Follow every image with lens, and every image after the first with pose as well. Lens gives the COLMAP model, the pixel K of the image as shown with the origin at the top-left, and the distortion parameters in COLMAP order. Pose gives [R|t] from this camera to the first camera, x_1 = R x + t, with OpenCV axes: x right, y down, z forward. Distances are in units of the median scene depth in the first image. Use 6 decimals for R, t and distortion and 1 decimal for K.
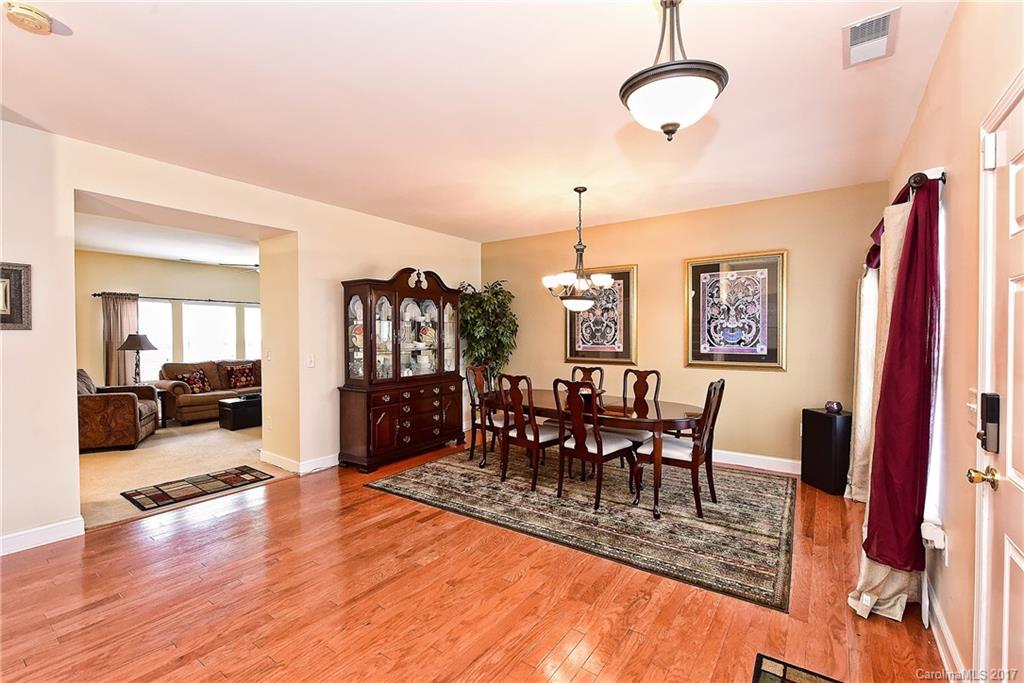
lens RADIAL K [[443.5, 0, 512.9], [0, 443.5, 337.6], [0, 0, 1]] dist [0.001281, 0.000525]
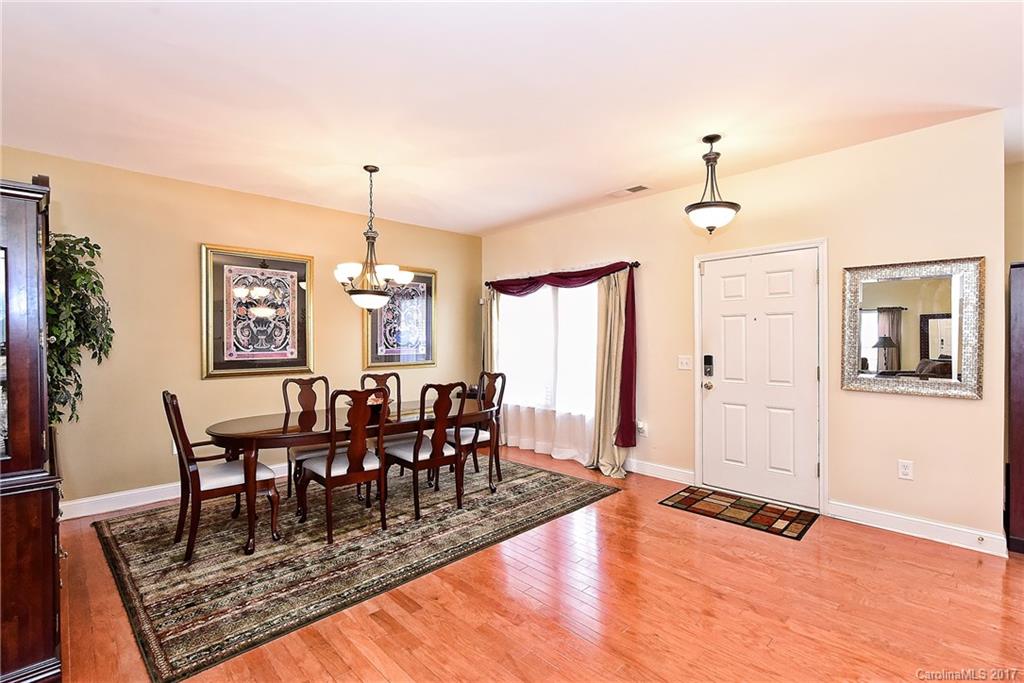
lens RADIAL K [[474.1, 0, 512.4], [0, 474.1, 344.3], [0, 0, 1]] dist [0.002184, -0.000138]
pose [[0.172030, -0.012353, 0.985014, -0.646859], [0.010337, 0.999889, 0.010734, 0.000528], [-0.985037, 0.008336, 0.172139, 0.521956]]
